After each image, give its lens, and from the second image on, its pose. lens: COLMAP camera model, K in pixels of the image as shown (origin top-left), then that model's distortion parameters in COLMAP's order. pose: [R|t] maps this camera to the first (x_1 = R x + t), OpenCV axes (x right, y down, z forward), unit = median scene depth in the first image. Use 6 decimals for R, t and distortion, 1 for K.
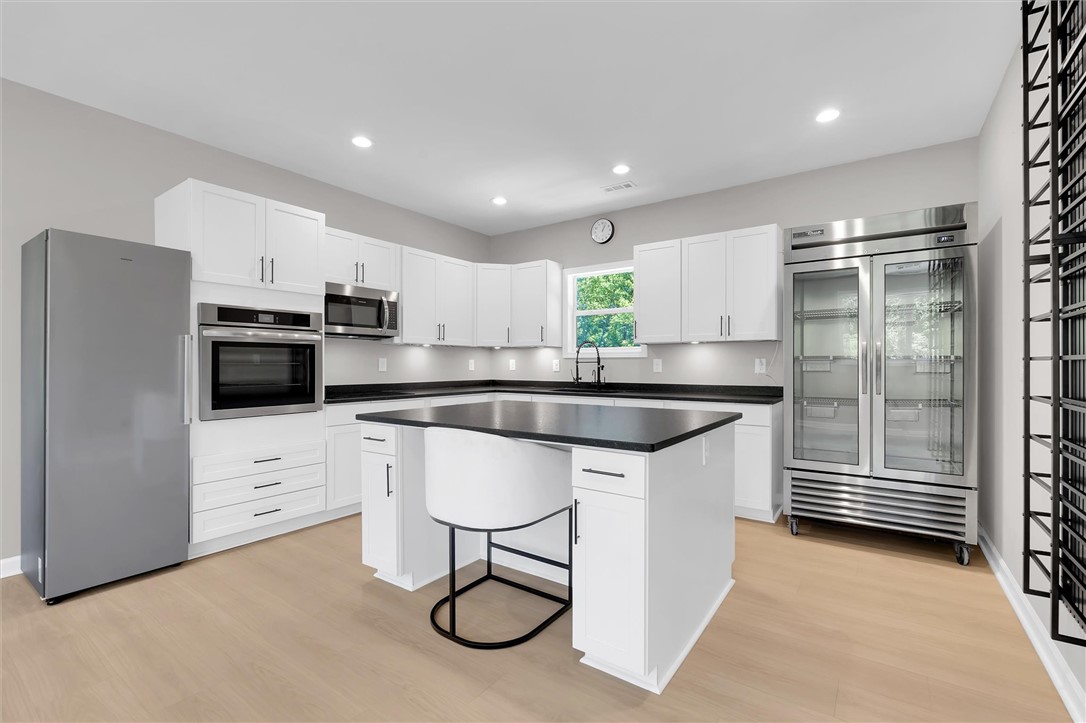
lens RADIAL K [[481.3, 0, 543.9], [0, 481.3, 358.3], [0, 0, 1]] dist [-0.001153, -0.000318]
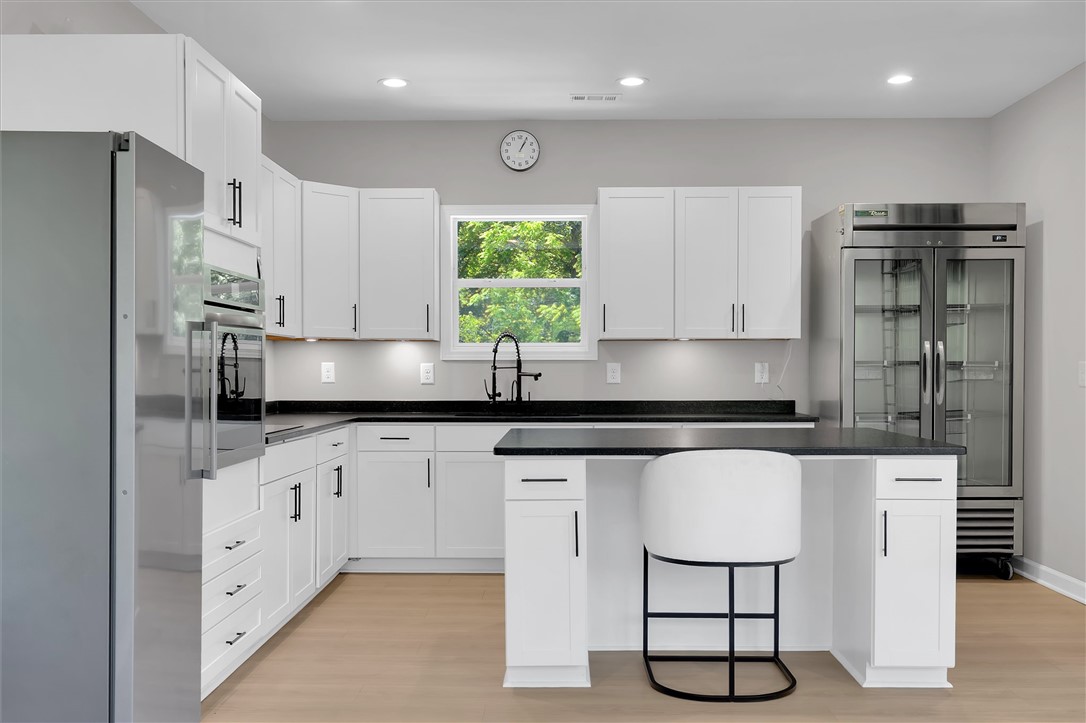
lens RADIAL K [[1096.6, 0, 544.6], [0, 1096.6, 369.5], [0, 0, 1]] dist [0.006605, 0.000000]
pose [[0.825762, -0.001797, 0.564016, -0.676703], [-0.005851, 0.999914, 0.011752, -0.006115], [-0.563988, -0.013004, 0.825680, -0.170033]]
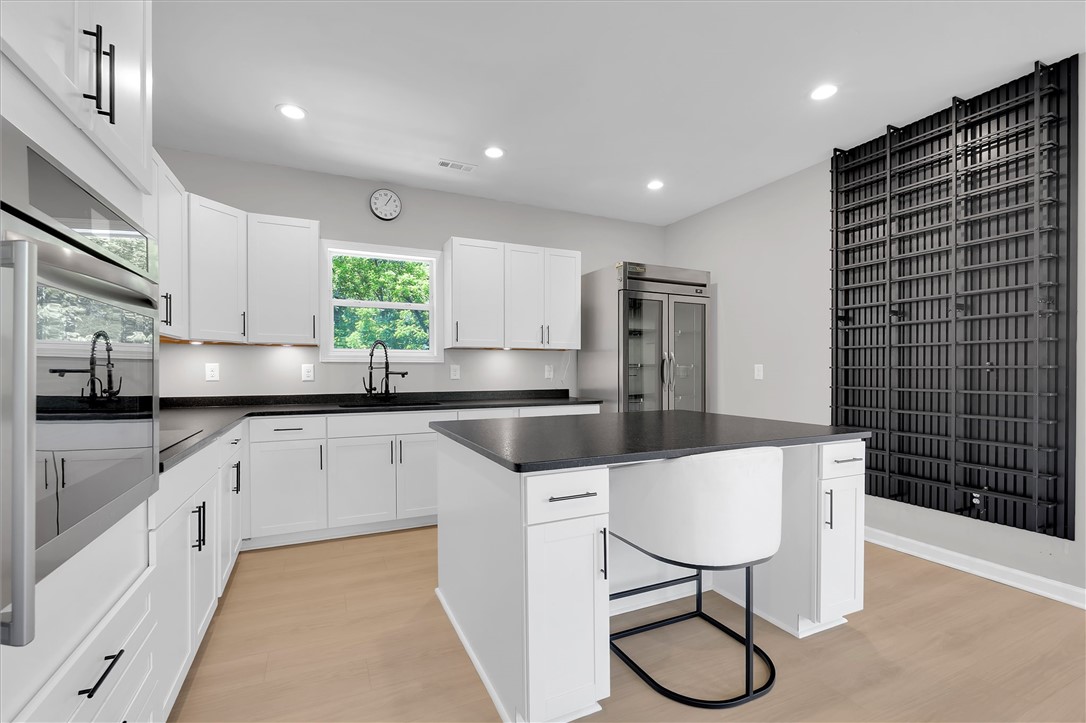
lens RADIAL K [[481.3, 0, 545.0], [0, 481.3, 371.0], [0, 0, 1]] dist [-0.001153, -0.000318]
pose [[0.490819, -0.002931, 0.871257, -0.481597], [-0.009972, 0.999910, 0.008981, 0.003787], [-0.871205, -0.013096, 0.490745, 0.398215]]
